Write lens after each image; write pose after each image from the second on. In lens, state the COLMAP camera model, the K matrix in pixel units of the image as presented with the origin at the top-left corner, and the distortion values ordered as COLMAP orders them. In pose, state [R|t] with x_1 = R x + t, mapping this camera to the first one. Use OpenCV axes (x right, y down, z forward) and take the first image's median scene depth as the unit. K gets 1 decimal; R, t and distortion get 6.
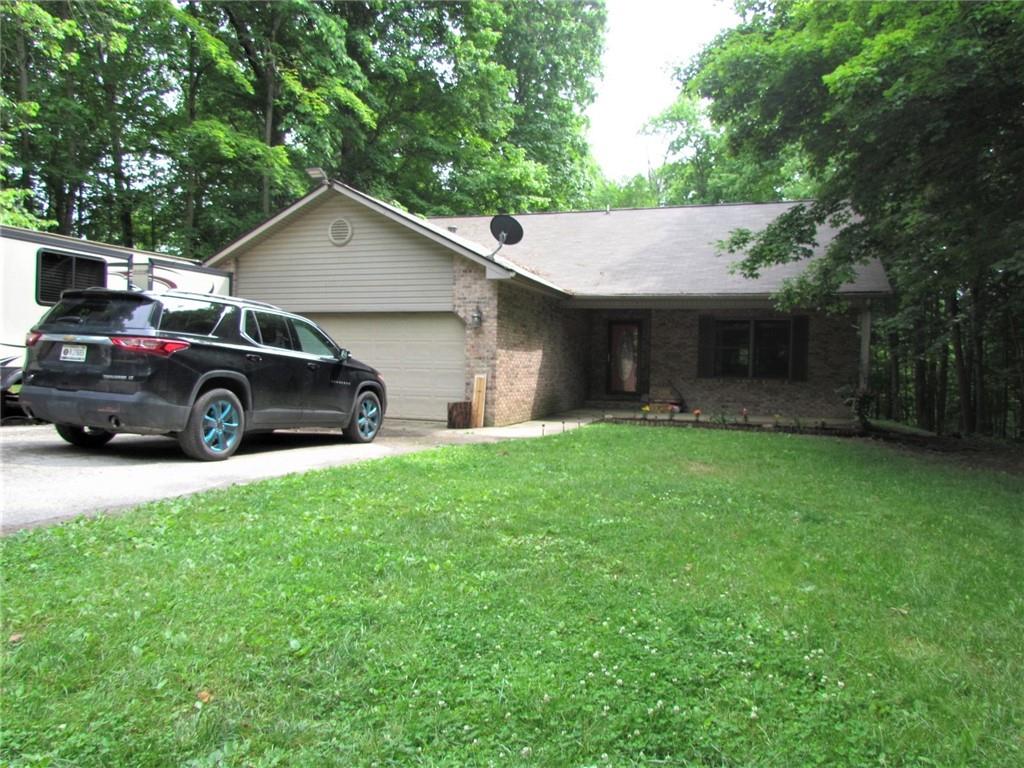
lens RADIAL K [[733.1, 0, 507.7], [0, 733.1, 385.6], [0, 0, 1]] dist [-0.018849, 0.002527]
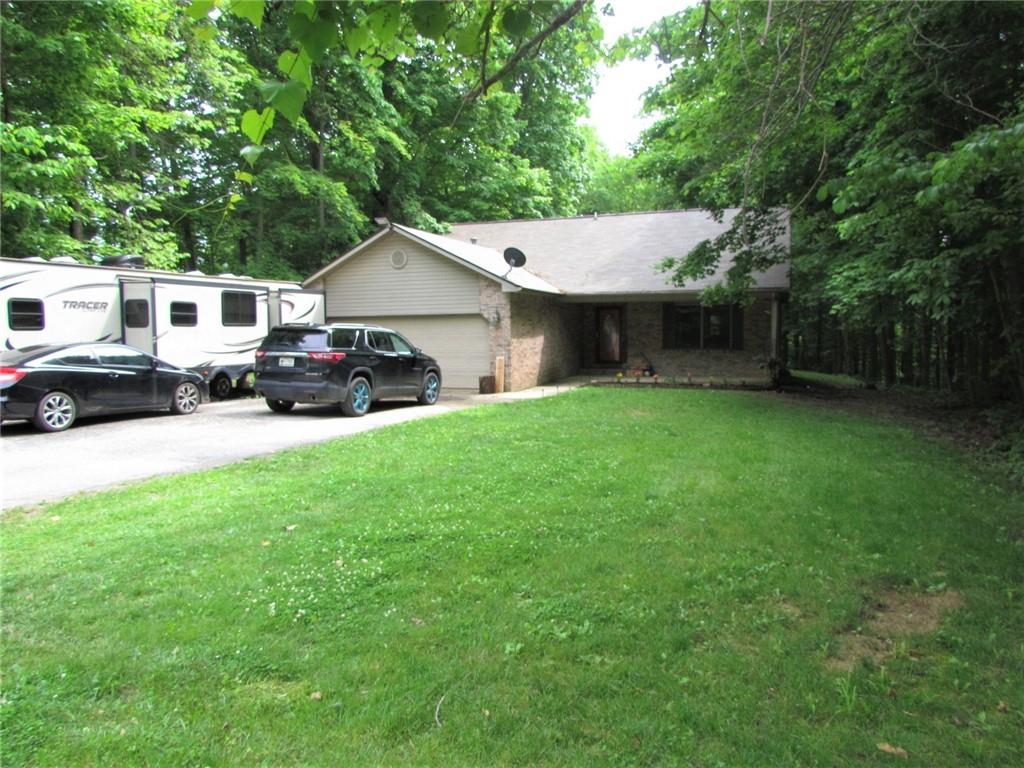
lens RADIAL K [[733.1, 0, 513.8], [0, 733.1, 383.4], [0, 0, 1]] dist [-0.018849, 0.002527]
pose [[0.999347, -0.032463, -0.015856, 0.010987], [0.033212, 0.998218, 0.049568, -0.032433], [0.014219, -0.050062, 0.998645, -0.457831]]
